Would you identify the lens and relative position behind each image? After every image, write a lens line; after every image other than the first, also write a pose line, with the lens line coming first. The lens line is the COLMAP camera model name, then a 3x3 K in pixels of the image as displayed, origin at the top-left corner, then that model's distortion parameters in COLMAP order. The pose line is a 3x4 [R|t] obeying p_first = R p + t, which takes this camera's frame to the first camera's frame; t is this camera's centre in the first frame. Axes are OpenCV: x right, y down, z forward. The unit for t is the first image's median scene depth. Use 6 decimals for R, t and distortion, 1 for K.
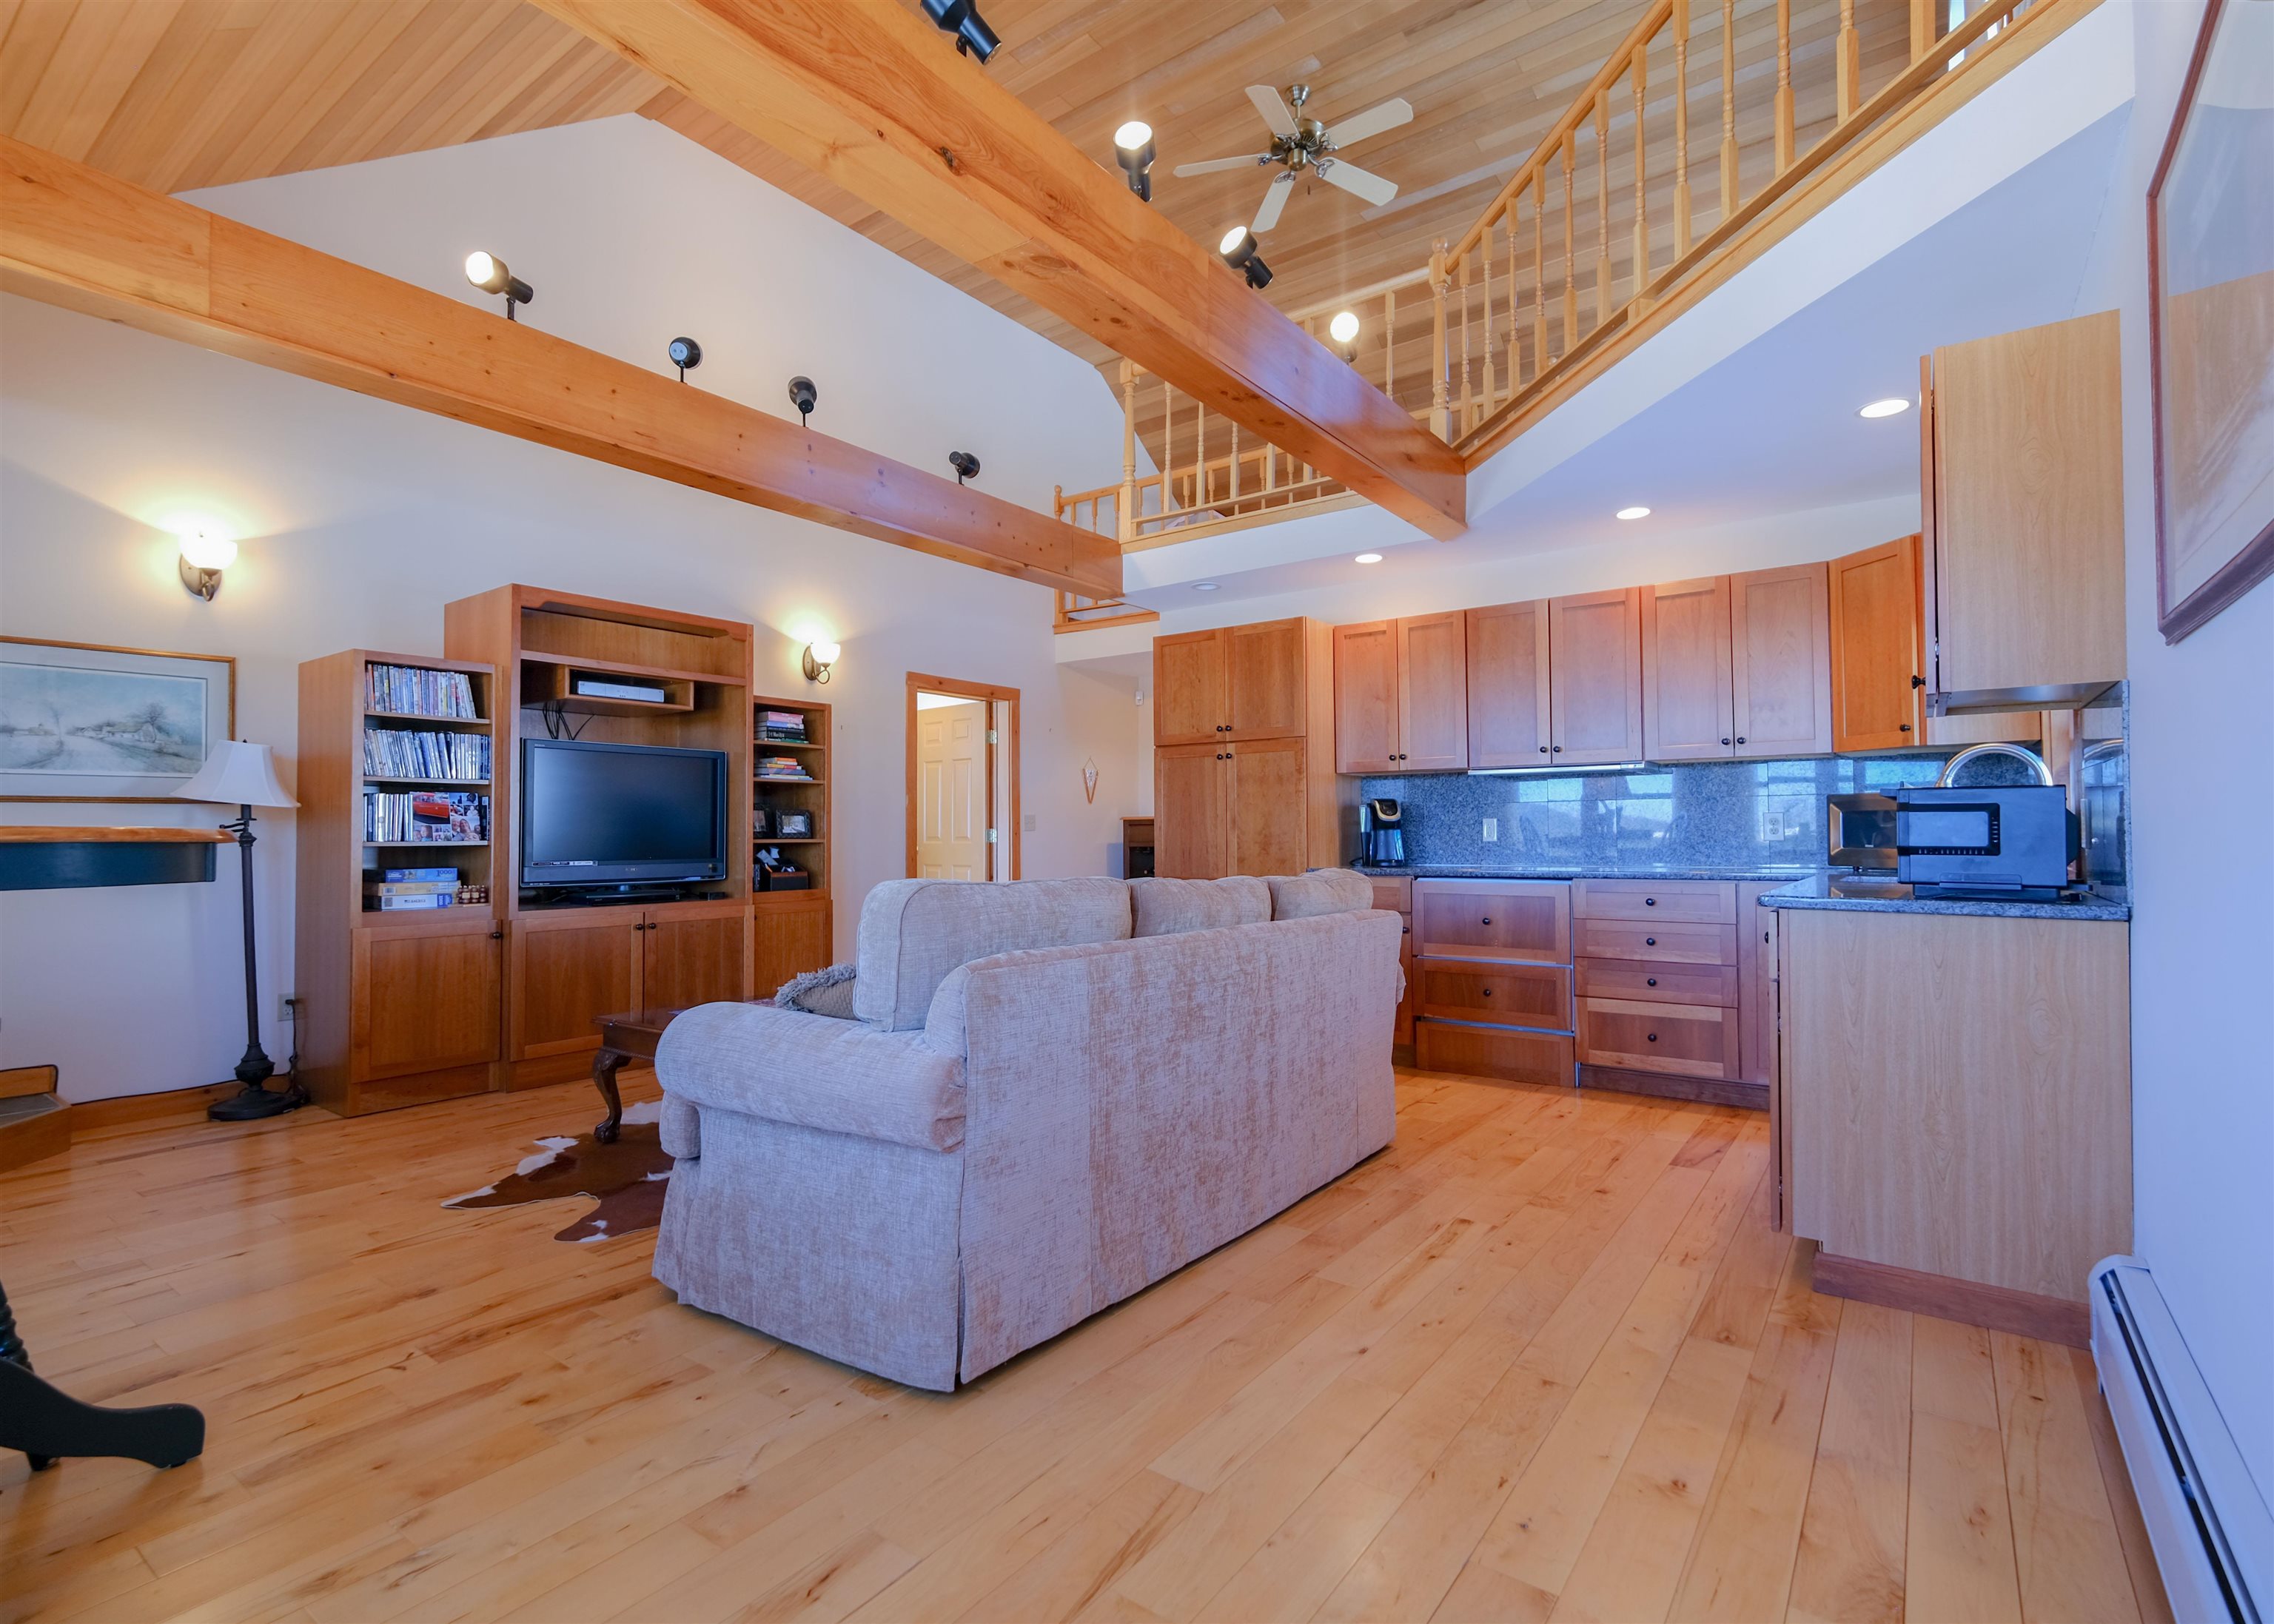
lens RADIAL K [[1073.0, 0, 1136.7], [0, 1073.0, 834.2], [0, 0, 1]] dist [0.010255, -0.000876]
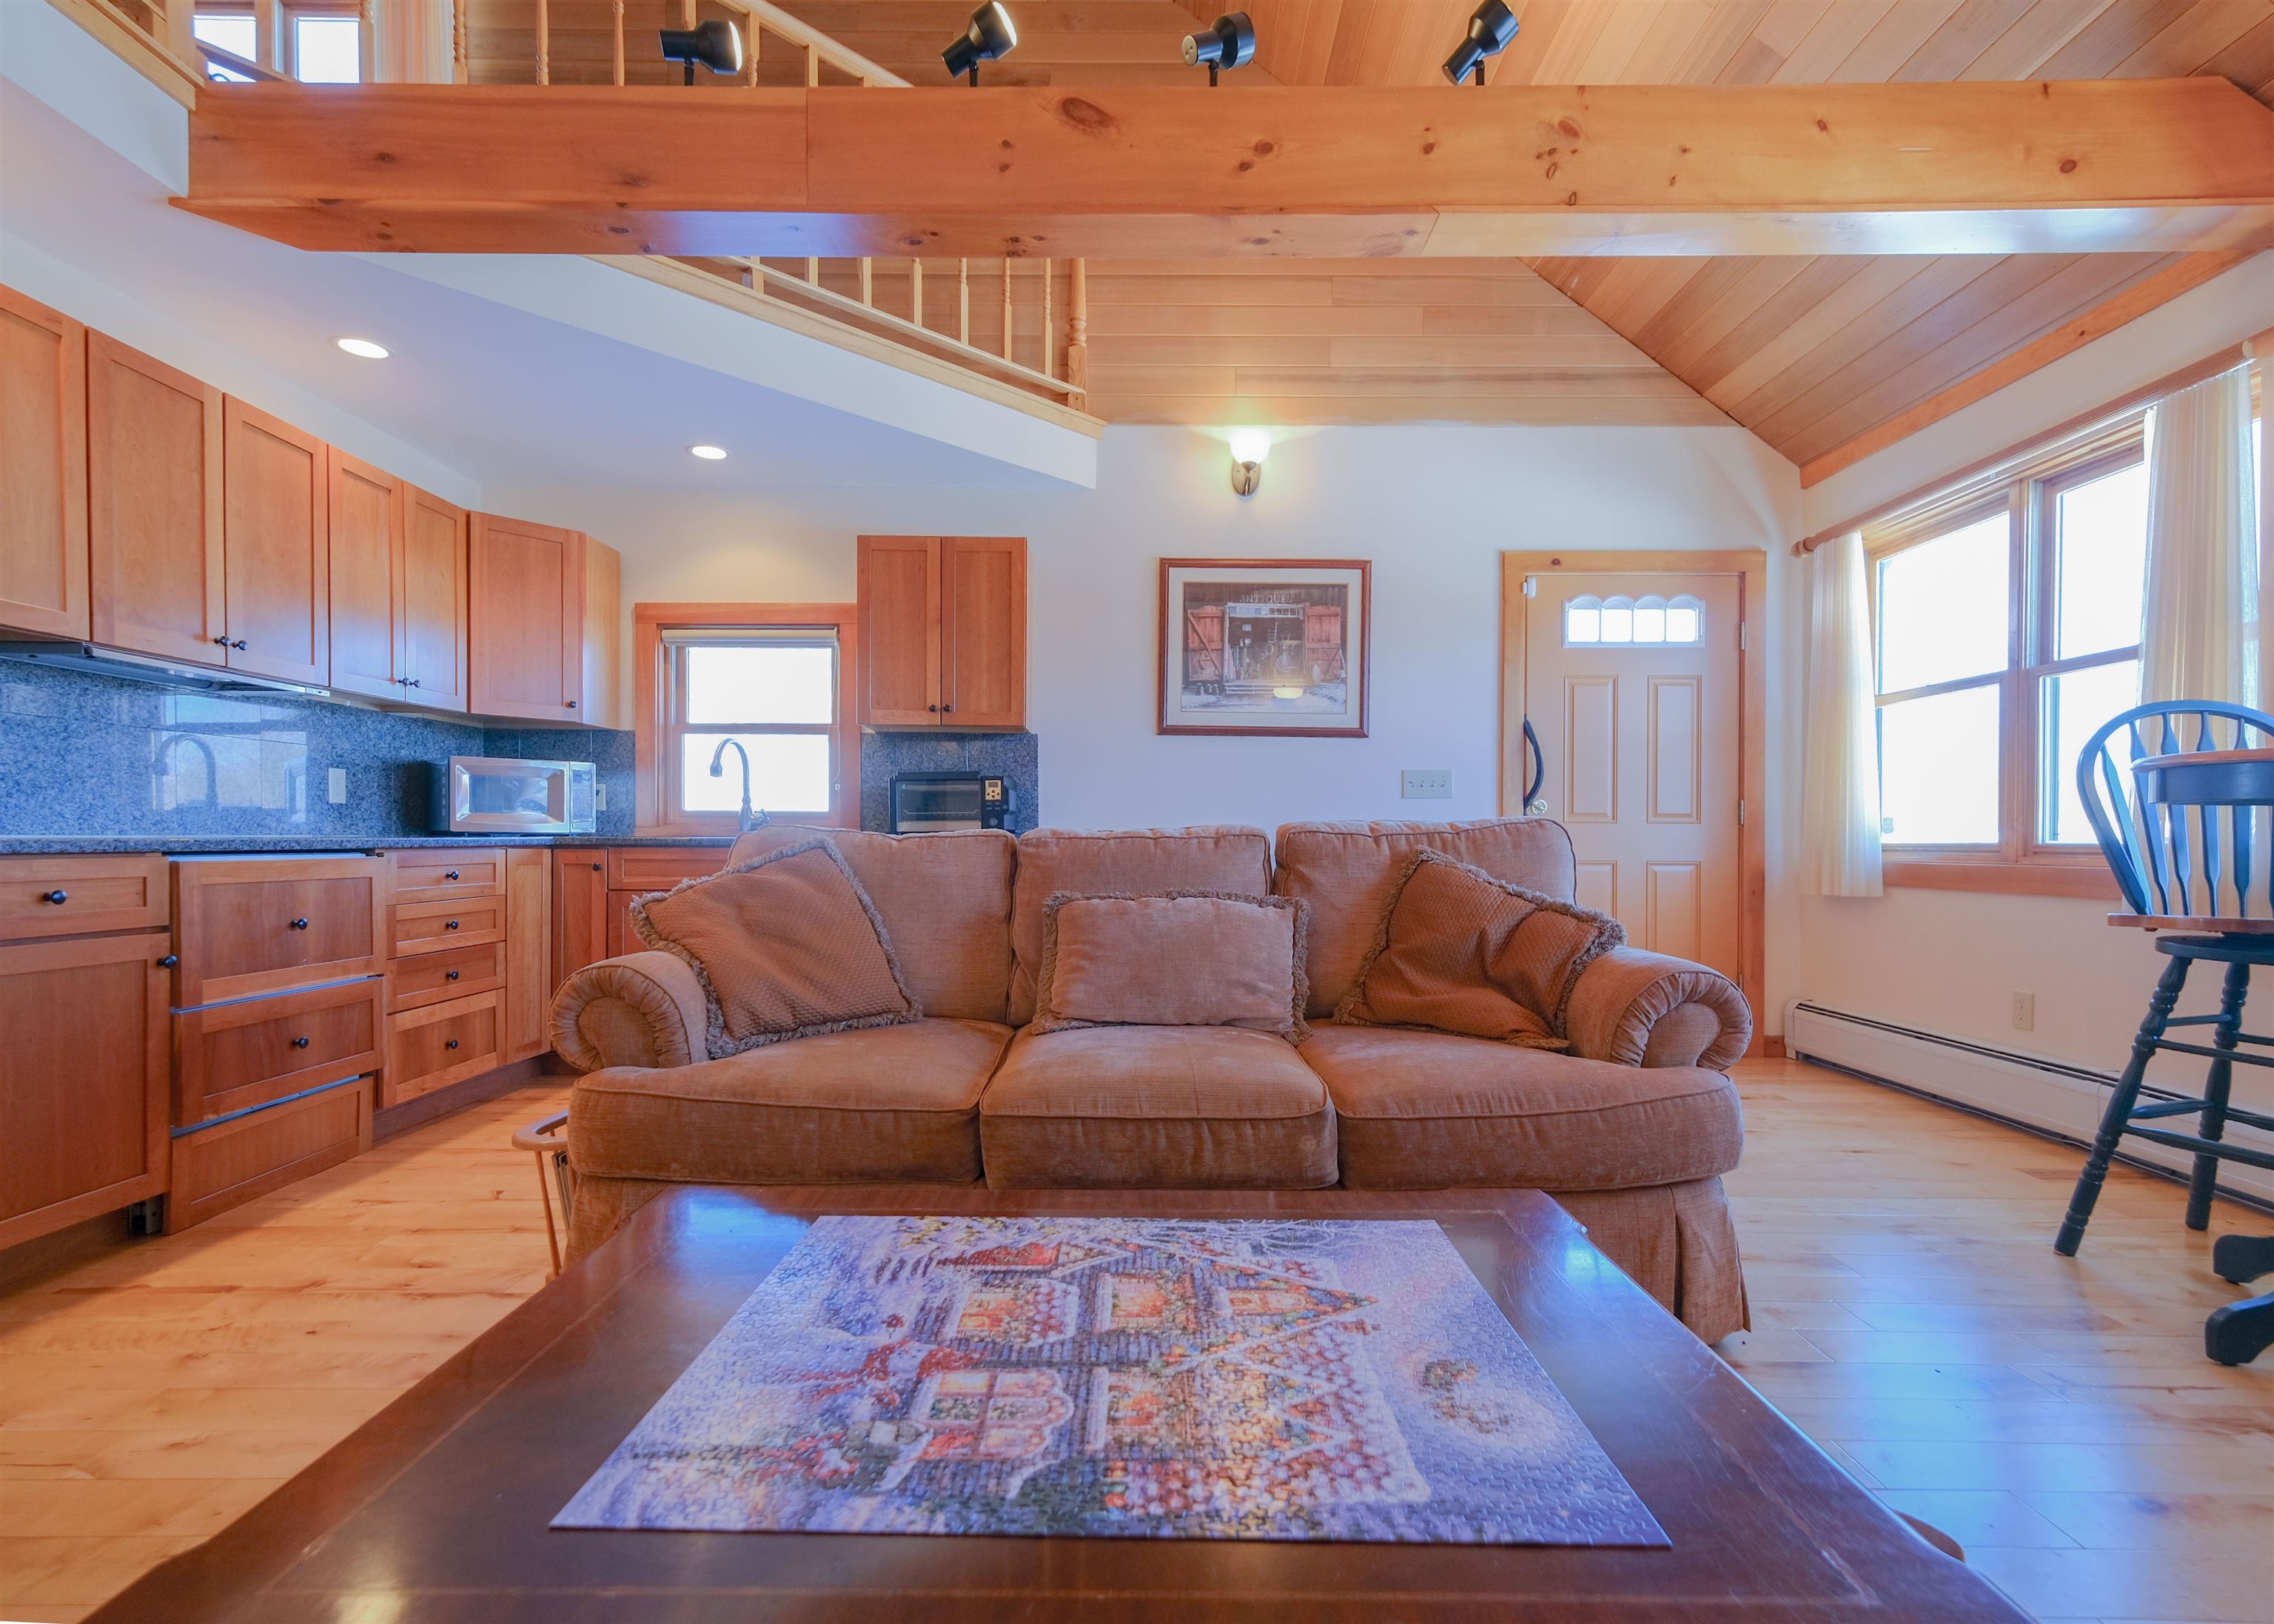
lens RADIAL K [[1073.0, 0, 1136.7], [0, 1073.0, 834.2], [0, 0, 1]] dist [0.010255, -0.000876]
pose [[-0.581677, -0.000488, 0.813419, -0.456894], [-0.013603, 0.999866, -0.009127, 0.032226], [-0.813306, -0.016374, -0.581606, 1.024621]]
